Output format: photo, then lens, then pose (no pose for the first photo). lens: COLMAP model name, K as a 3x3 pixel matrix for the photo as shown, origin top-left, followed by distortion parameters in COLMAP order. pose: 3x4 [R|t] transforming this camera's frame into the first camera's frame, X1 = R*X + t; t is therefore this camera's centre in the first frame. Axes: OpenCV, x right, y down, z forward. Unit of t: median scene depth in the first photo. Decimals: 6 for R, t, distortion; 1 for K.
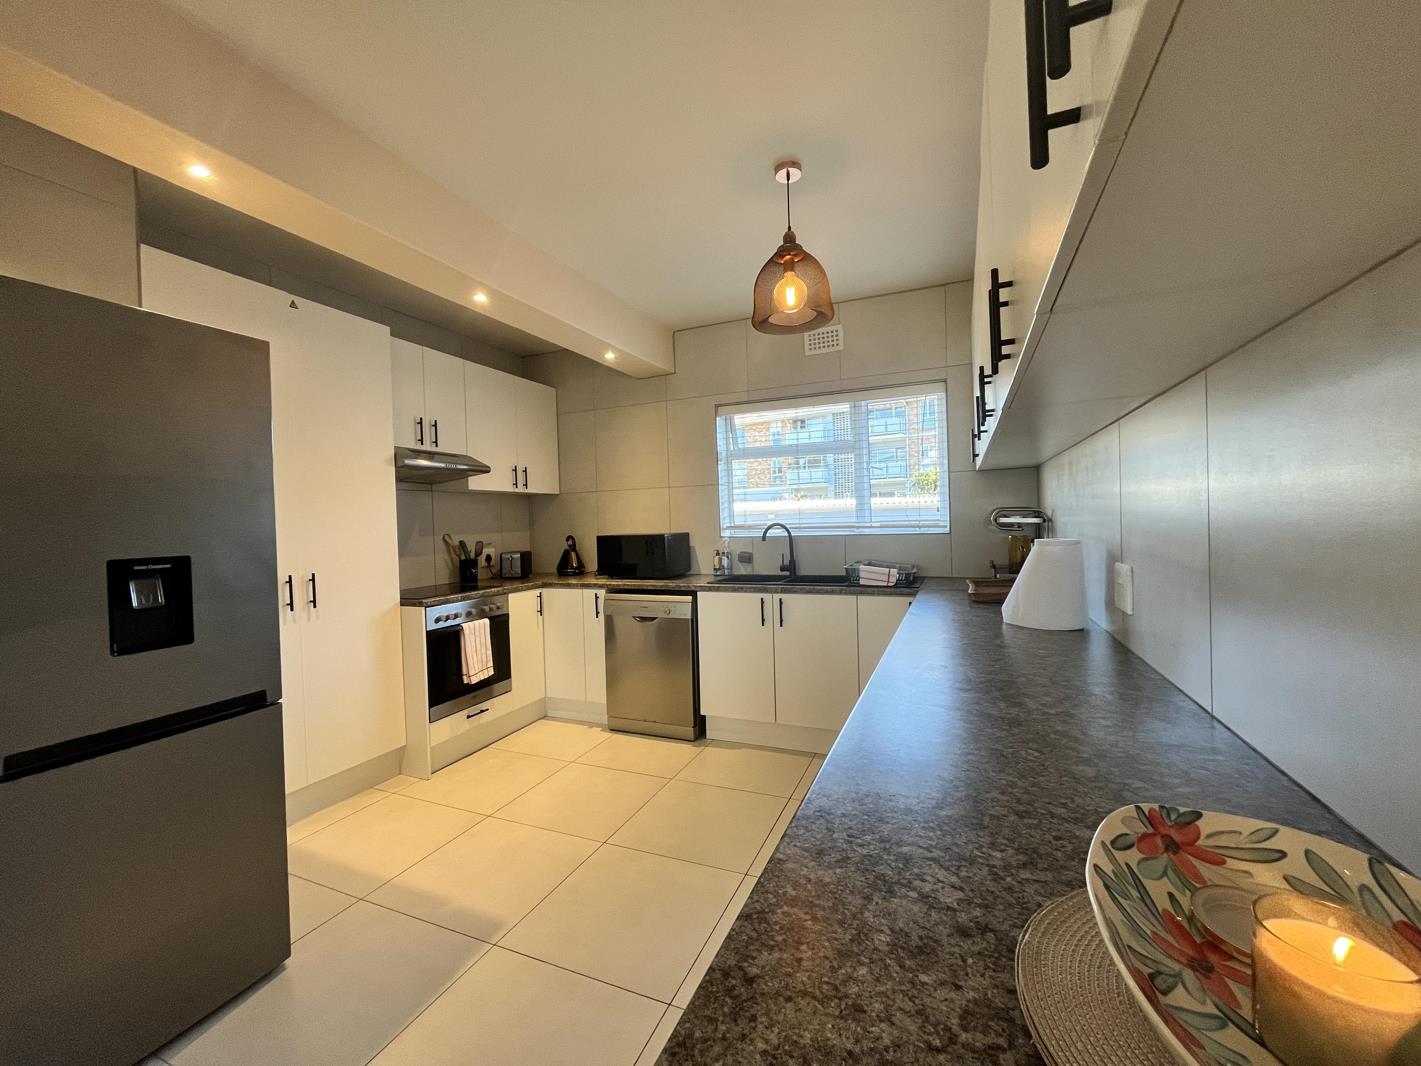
lens RADIAL K [[574.5, 0, 707.7], [0, 574.5, 530.3], [0, 0, 1]] dist [-0.006030, 0.000863]
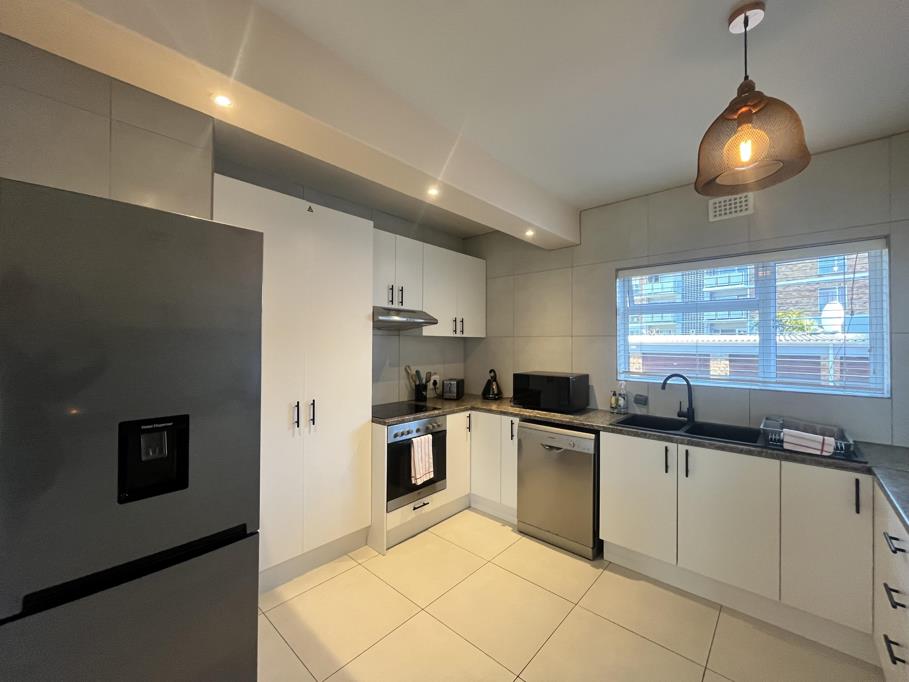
lens RADIAL K [[367.5, 0, 453.9], [0, 367.5, 341.0], [0, 0, 1]] dist [-0.006030, 0.000863]
pose [[0.946026, 0.031727, -0.322534, -0.066160], [-0.038459, 0.999155, -0.014520, -0.054383], [0.321800, 0.026140, 0.946447, 0.208858]]
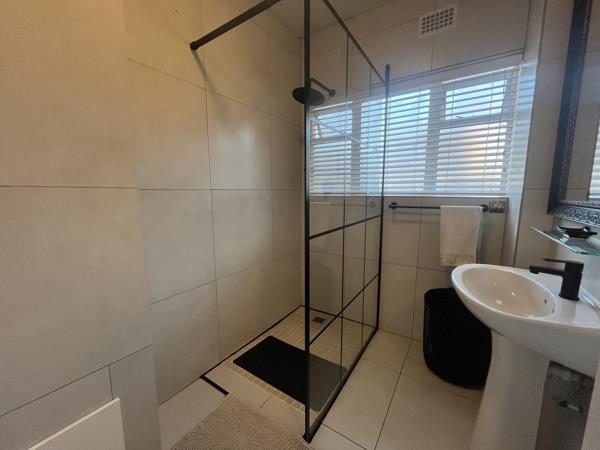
lens RADIAL K [[242.6, 0, 299.7], [0, 242.6, 224.8], [0, 0, 1]] dist [-0.006030, 0.000863]
pose [[0.983963, 0.054183, -0.169945, 0.042955], [-0.032558, 0.991298, 0.127546, 0.014628], [0.175377, -0.119968, 0.977165, 0.489803]]
